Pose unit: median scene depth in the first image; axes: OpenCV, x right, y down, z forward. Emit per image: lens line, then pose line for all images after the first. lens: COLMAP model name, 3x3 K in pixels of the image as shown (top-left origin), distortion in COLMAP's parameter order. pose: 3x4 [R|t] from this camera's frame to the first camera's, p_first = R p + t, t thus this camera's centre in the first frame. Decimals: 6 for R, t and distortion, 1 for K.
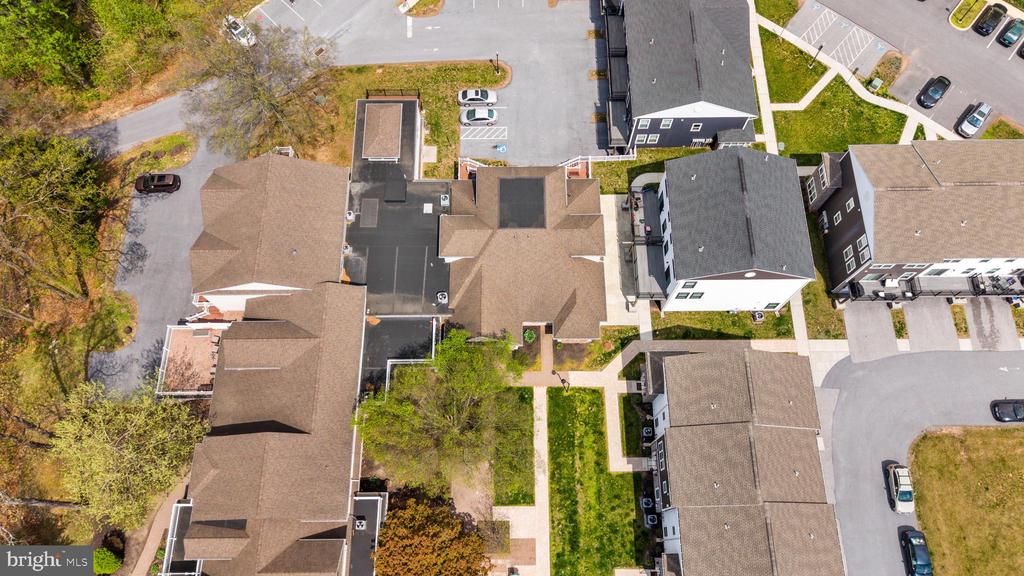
lens RADIAL K [[694.5, 0, 513.6], [0, 694.5, 289.9], [0, 0, 1]] dist [-0.001362, -0.010091]
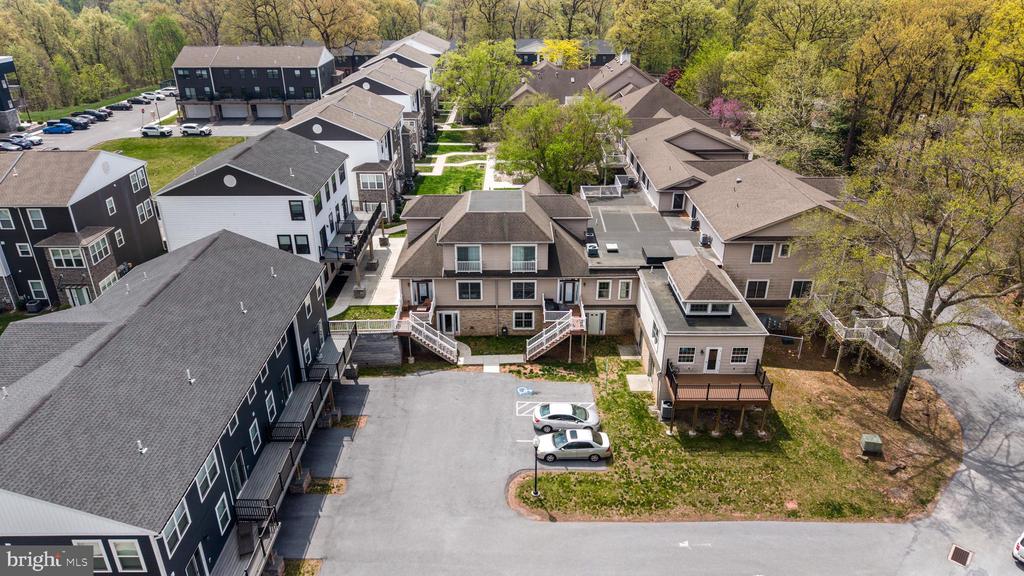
lens RADIAL K [[694.5, 0, 512.8], [0, 694.5, 280.8], [0, 0, 1]] dist [-0.001362, -0.010091]
pose [[-0.999919, 0.008669, 0.009287, -0.015294], [0.008752, -0.059853, 0.998169, -0.950612], [0.009209, 0.998170, 0.059772, 1.010484]]
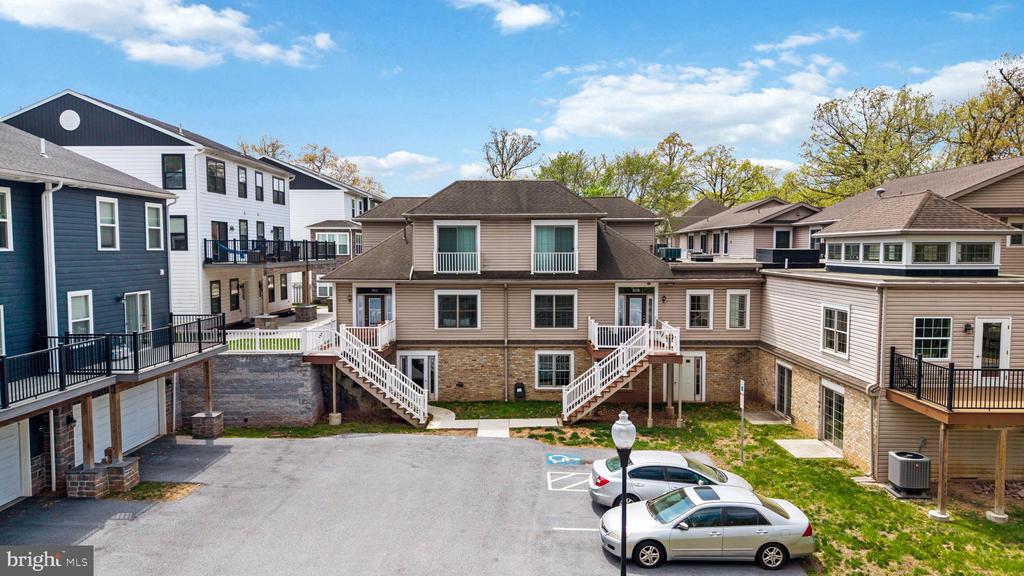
lens RADIAL K [[694.5, 0, 510.9], [0, 694.5, 279.6], [0, 0, 1]] dist [-0.001362, -0.010091]
pose [[-0.999633, 0.009356, 0.025416, -0.003879], [0.027075, 0.321971, 0.946362, -0.581521], [0.000671, 0.946703, -0.322106, 1.193719]]
